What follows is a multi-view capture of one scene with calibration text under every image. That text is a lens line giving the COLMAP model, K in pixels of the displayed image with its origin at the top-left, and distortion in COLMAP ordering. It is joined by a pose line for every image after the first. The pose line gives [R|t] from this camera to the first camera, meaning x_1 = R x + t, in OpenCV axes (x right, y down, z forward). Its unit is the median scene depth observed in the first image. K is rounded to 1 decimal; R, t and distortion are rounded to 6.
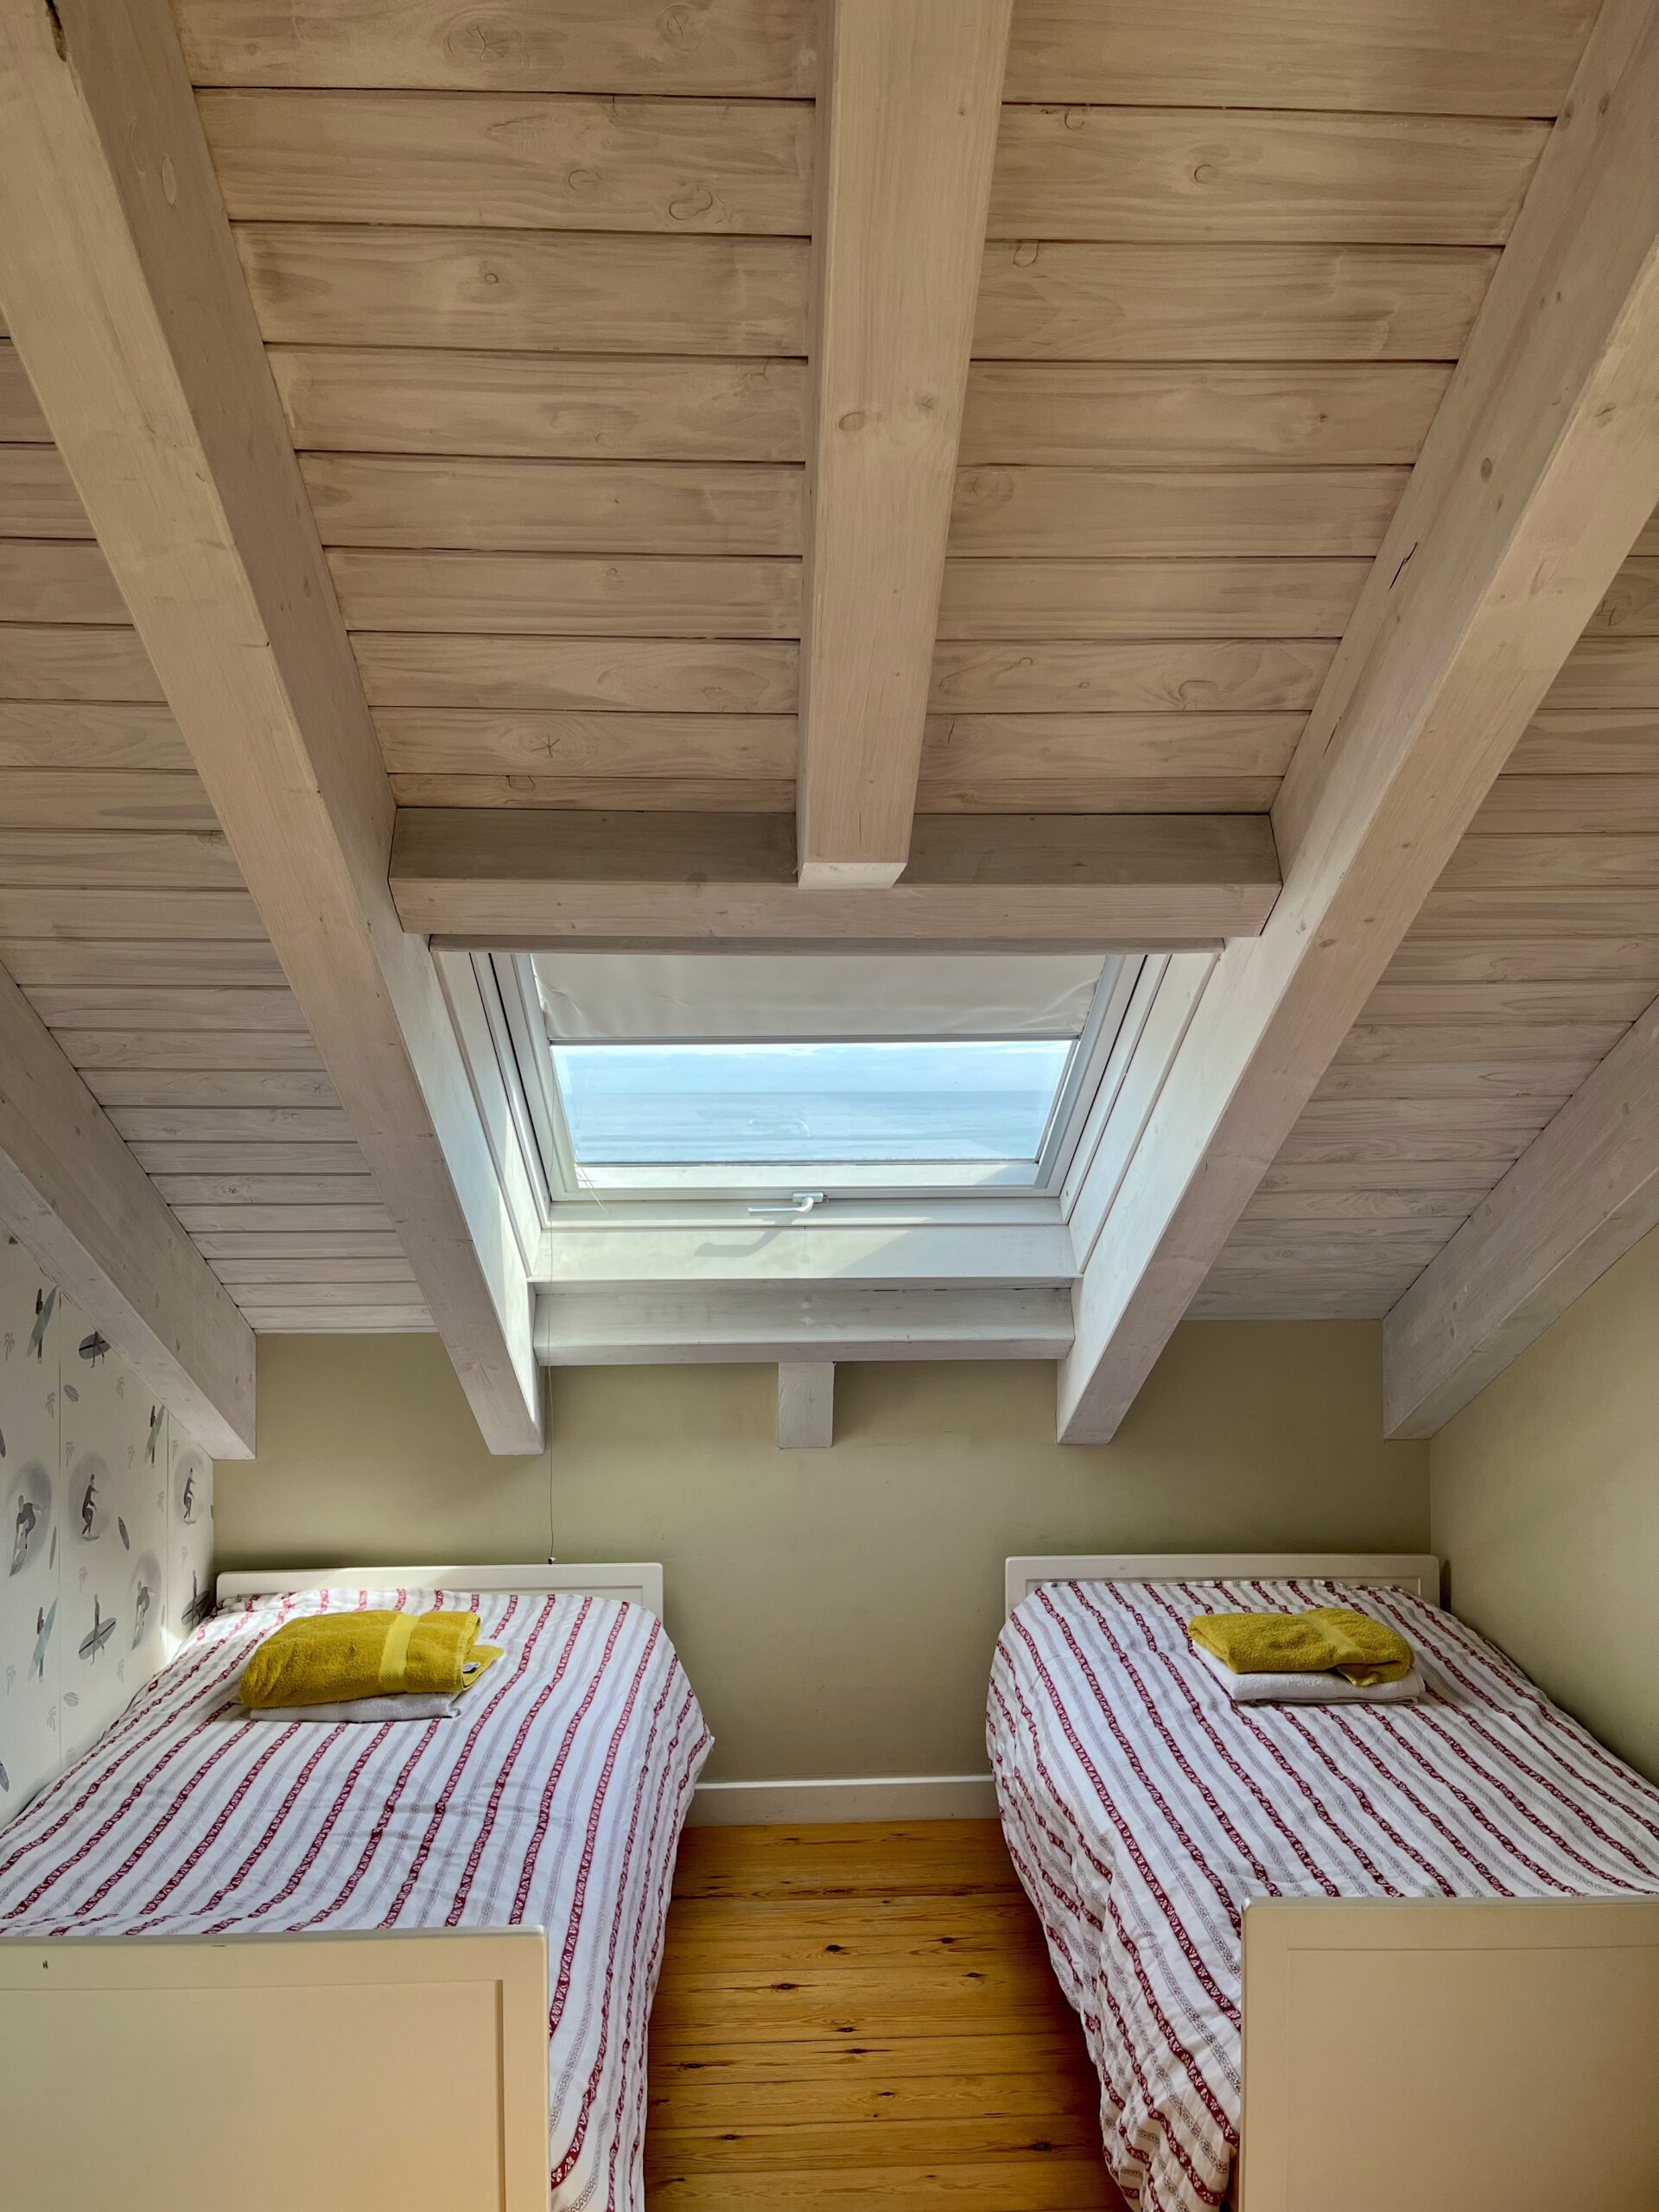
lens RADIAL K [[1680.3, 0, 839.5], [0, 1680.3, 1118.1], [0, 0, 1]] dist [0.039323, -0.008609]
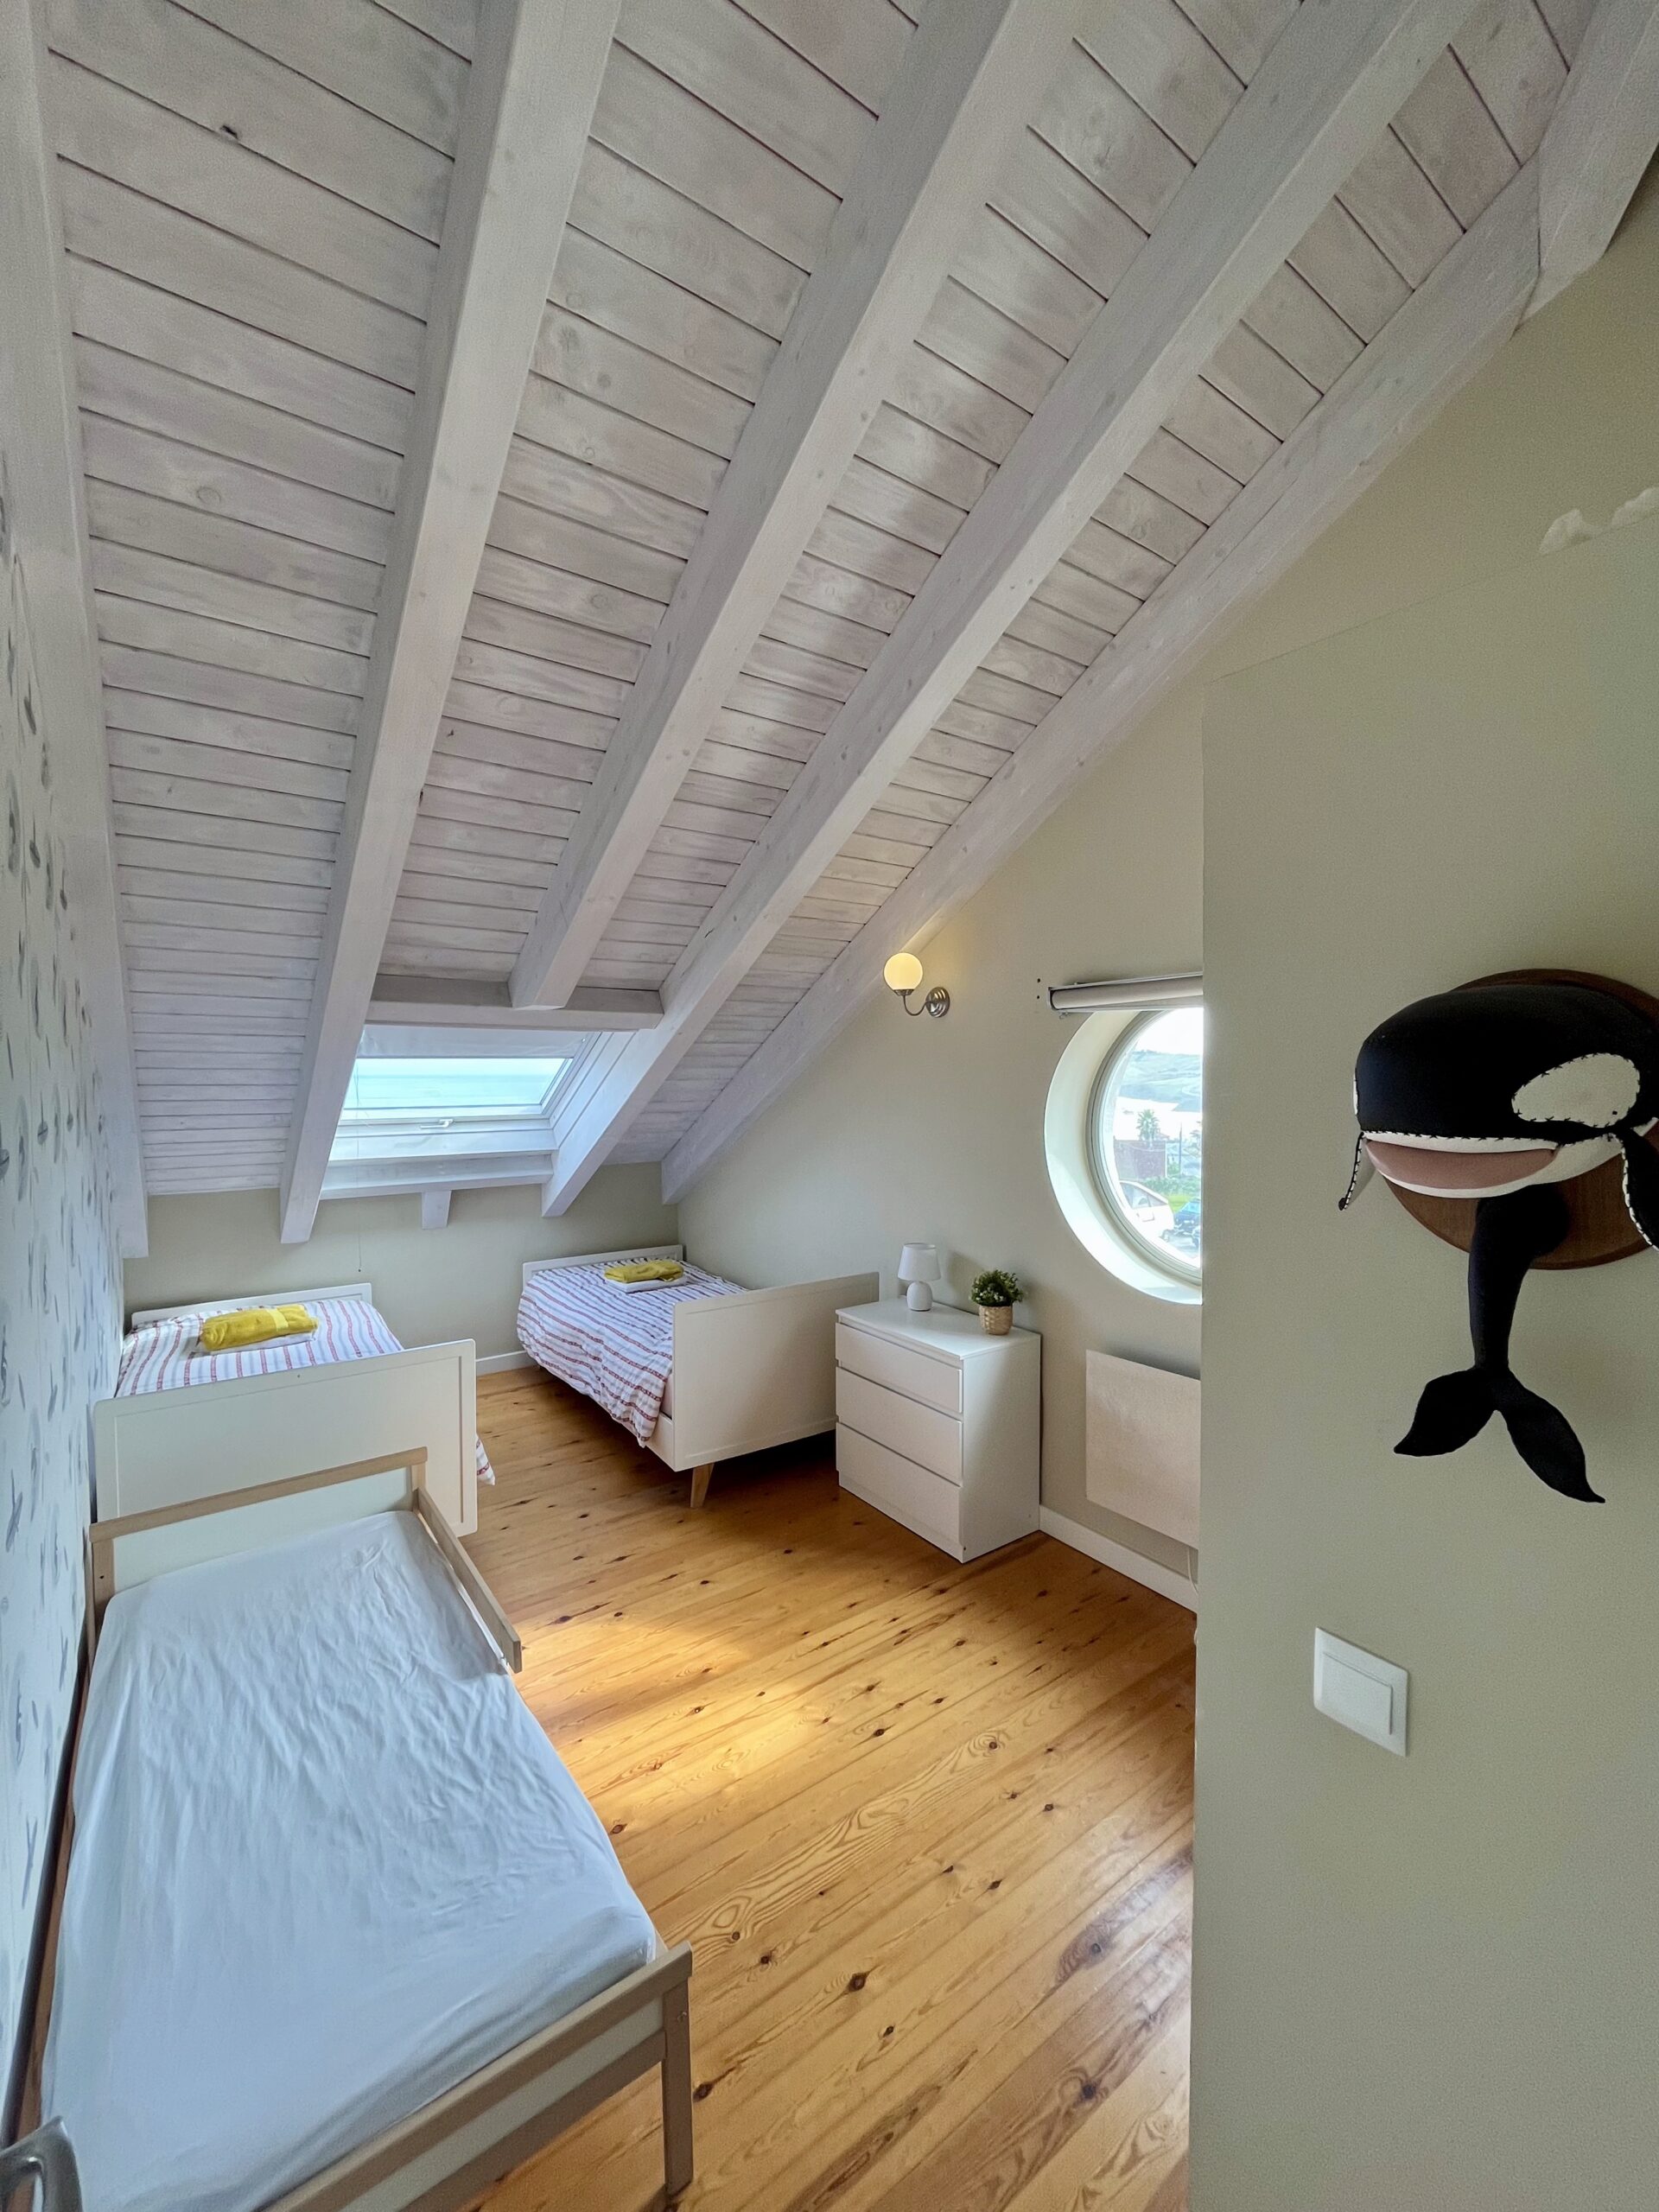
lens RADIAL K [[891.5, 0, 824.8], [0, 891.5, 1096.0], [0, 0, 1]] dist [-0.000415, -0.000007]
pose [[0.838637, -0.012168, 0.544555, -0.320211], [0.008882, 0.999923, 0.008664, 0.005178], [-0.544619, -0.002429, 0.838680, -0.468267]]
